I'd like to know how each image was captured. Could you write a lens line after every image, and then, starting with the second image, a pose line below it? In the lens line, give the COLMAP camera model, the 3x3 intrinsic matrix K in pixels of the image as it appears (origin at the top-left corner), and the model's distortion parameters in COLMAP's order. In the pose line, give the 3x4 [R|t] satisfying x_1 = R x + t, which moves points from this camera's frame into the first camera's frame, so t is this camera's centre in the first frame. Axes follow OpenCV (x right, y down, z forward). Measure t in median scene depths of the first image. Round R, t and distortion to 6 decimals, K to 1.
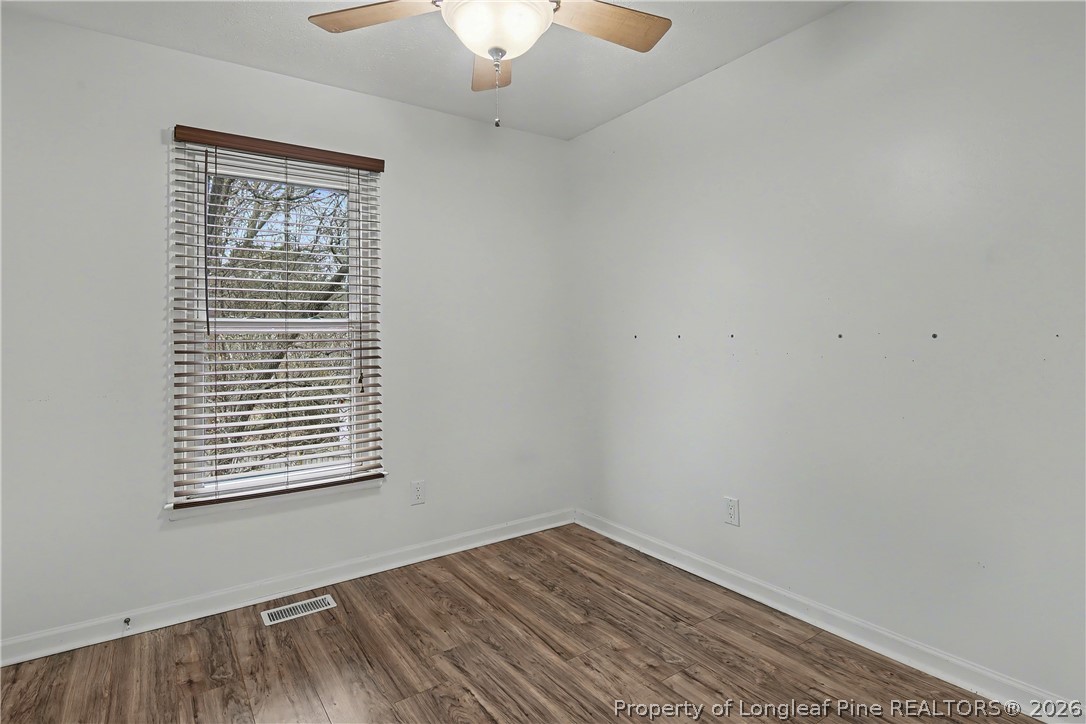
lens RADIAL K [[537.6, 0, 536.9], [0, 537.6, 349.0], [0, 0, 1]] dist [0.010486, -0.008120]
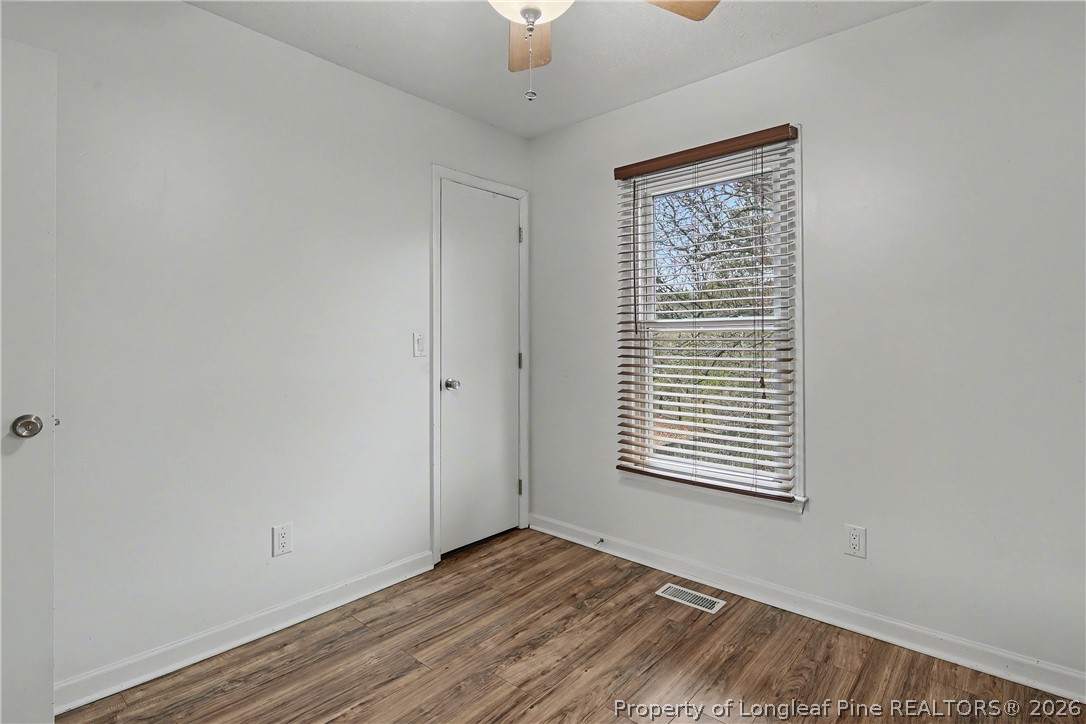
lens RADIAL K [[524.2, 0, 541.5], [0, 524.2, 355.3], [0, 0, 1]] dist [-0.000403, -0.001173]
pose [[0.262997, 0.041350, -0.963910, 0.452746], [-0.020749, 0.999092, 0.037198, -0.016895], [0.964574, 0.010217, 0.263616, 0.465789]]
